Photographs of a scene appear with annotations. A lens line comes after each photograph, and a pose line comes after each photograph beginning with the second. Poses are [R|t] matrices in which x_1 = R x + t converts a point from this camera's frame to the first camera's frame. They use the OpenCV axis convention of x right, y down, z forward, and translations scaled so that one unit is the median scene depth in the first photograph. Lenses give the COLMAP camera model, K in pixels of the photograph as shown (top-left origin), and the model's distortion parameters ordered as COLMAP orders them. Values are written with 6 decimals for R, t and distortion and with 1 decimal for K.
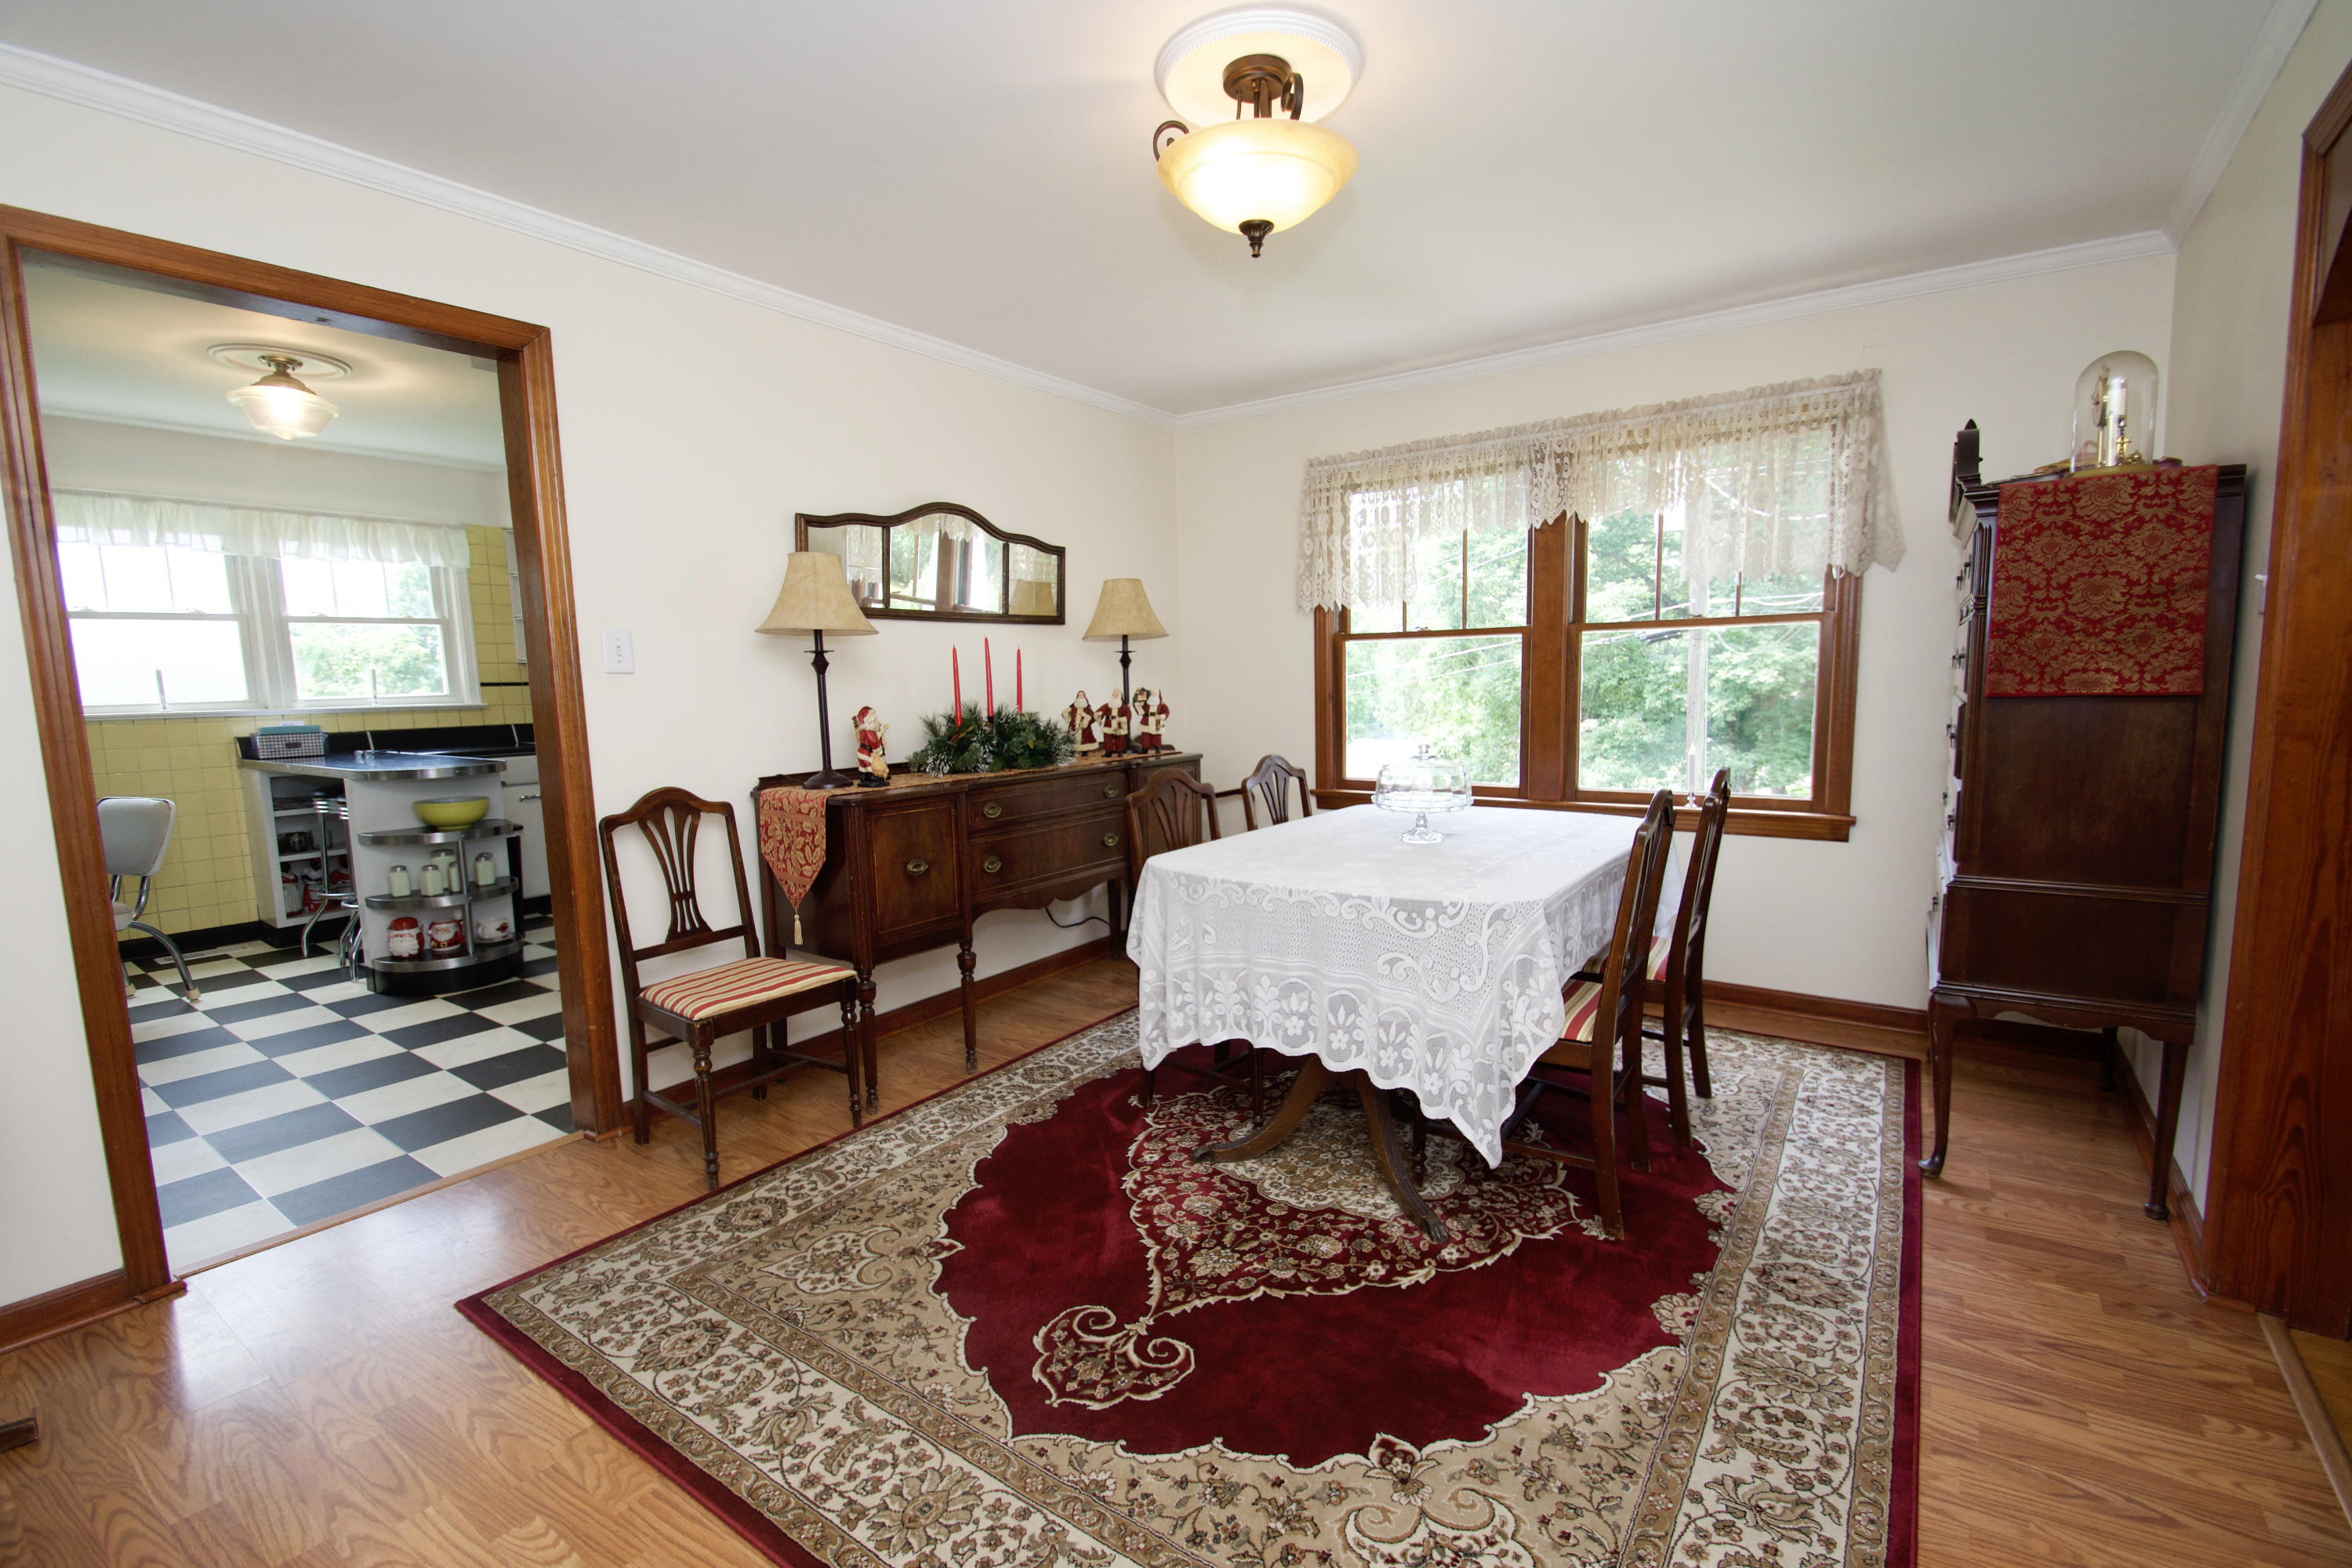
lens RADIAL K [[1039.3, 0, 1182.5], [0, 1039.3, 799.4], [0, 0, 1]] dist [0.017697, -0.019445]
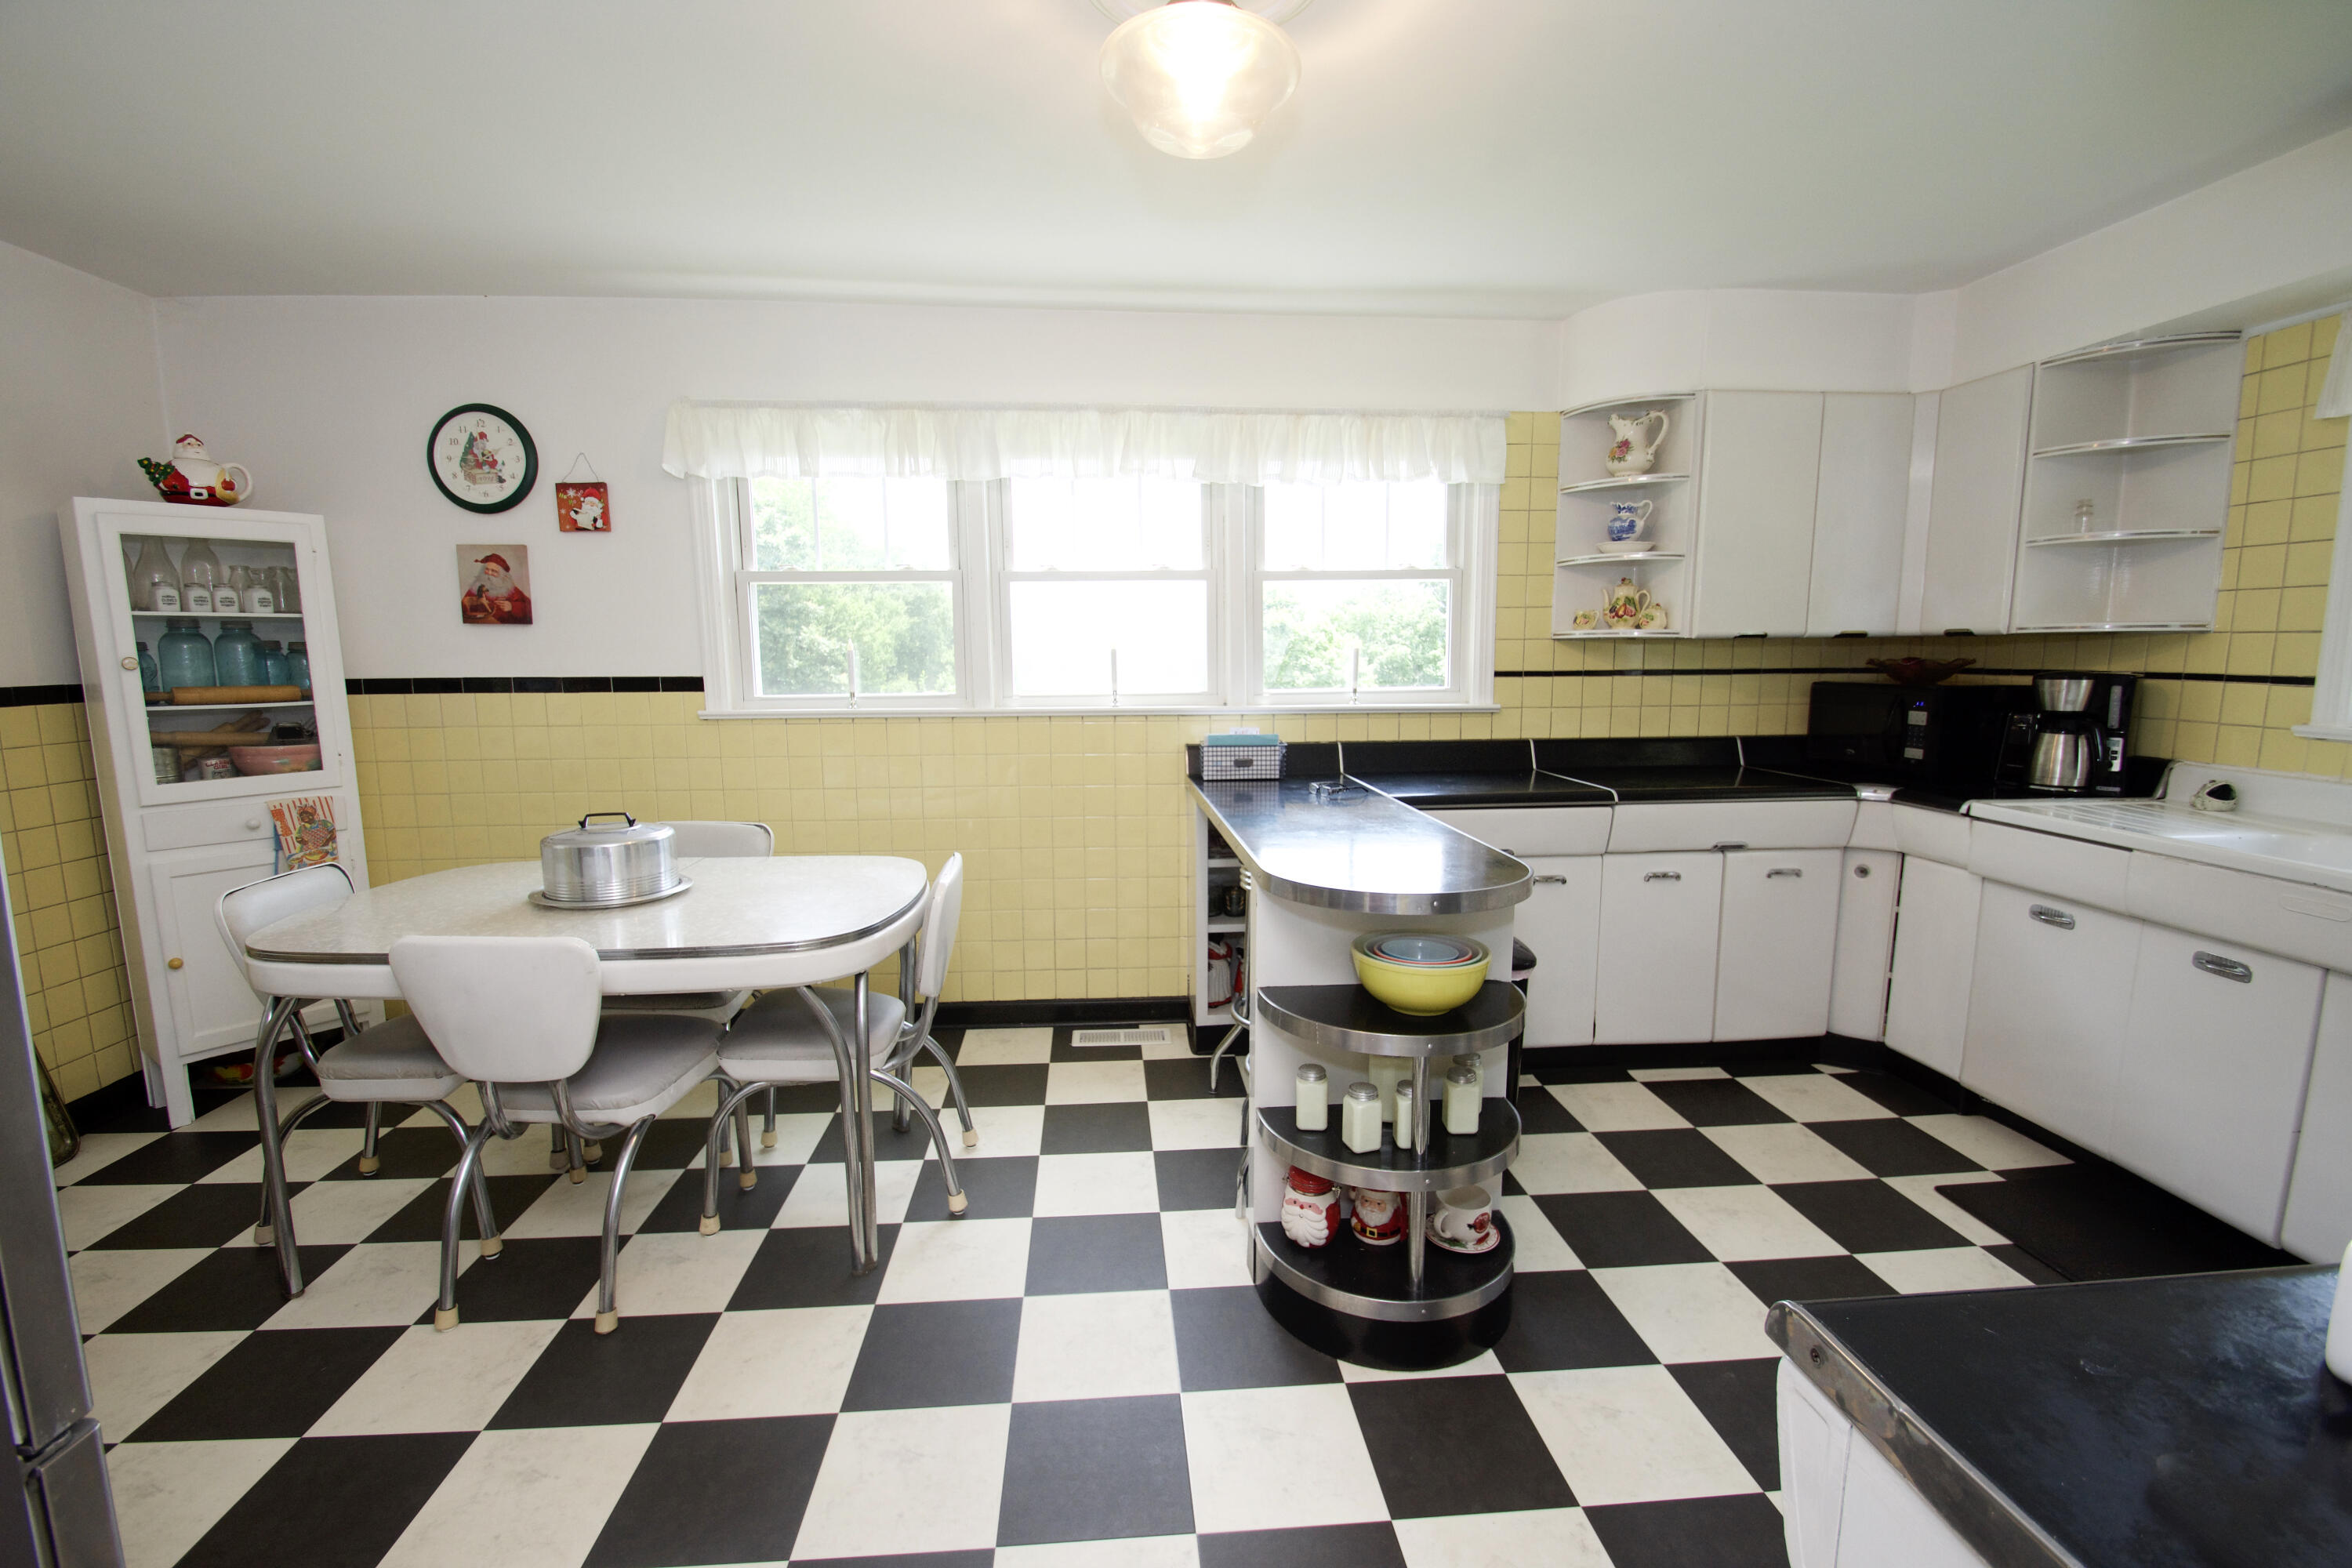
lens RADIAL K [[1026.2, 0, 1171.1], [0, 1026.2, 802.3], [0, 0, 1]] dist [0.015151, -0.017864]
pose [[0.636613, 0.127556, -0.760561, -0.491468], [-0.096525, 0.991650, 0.085518, -0.104686], [0.765119, 0.018971, 0.643610, 0.706231]]
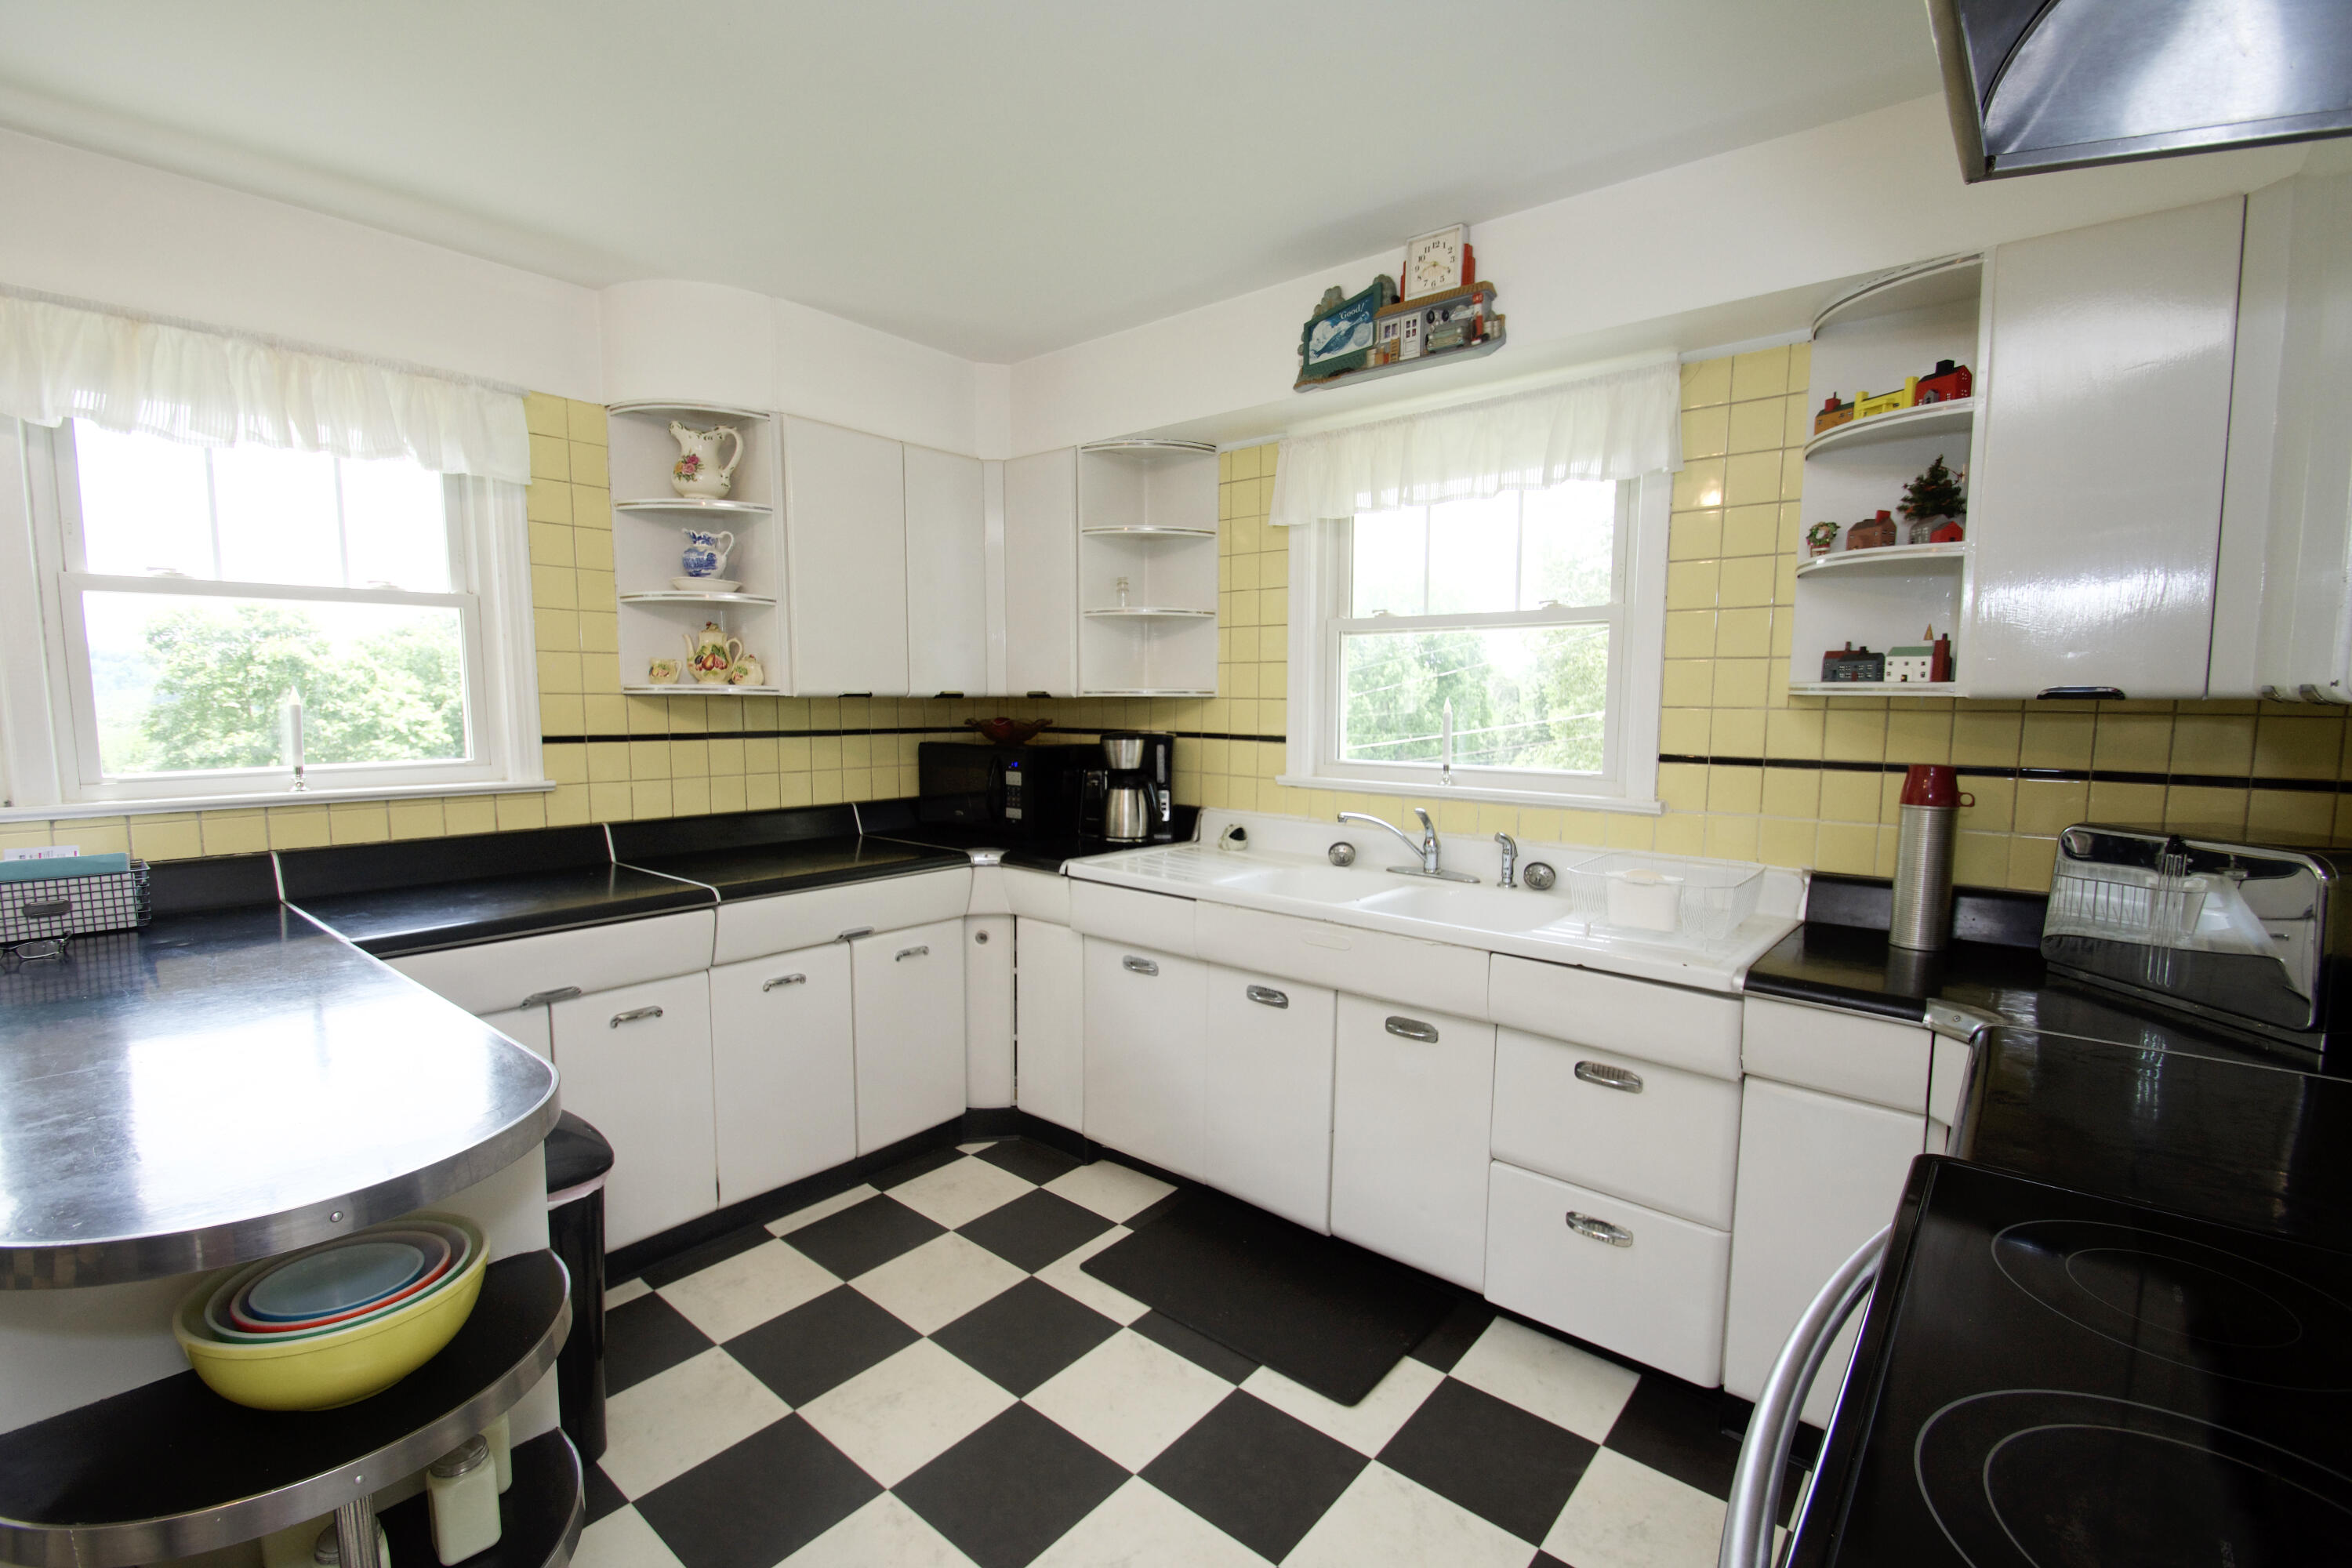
lens RADIAL K [[1039.3, 0, 1182.5], [0, 1039.3, 799.4], [0, 0, 1]] dist [0.017697, -0.019445]
pose [[0.996605, 0.034148, -0.074919, -0.548010], [-0.035573, 0.999209, -0.017772, -0.132212], [0.074253, 0.020377, 0.997031, 0.866002]]
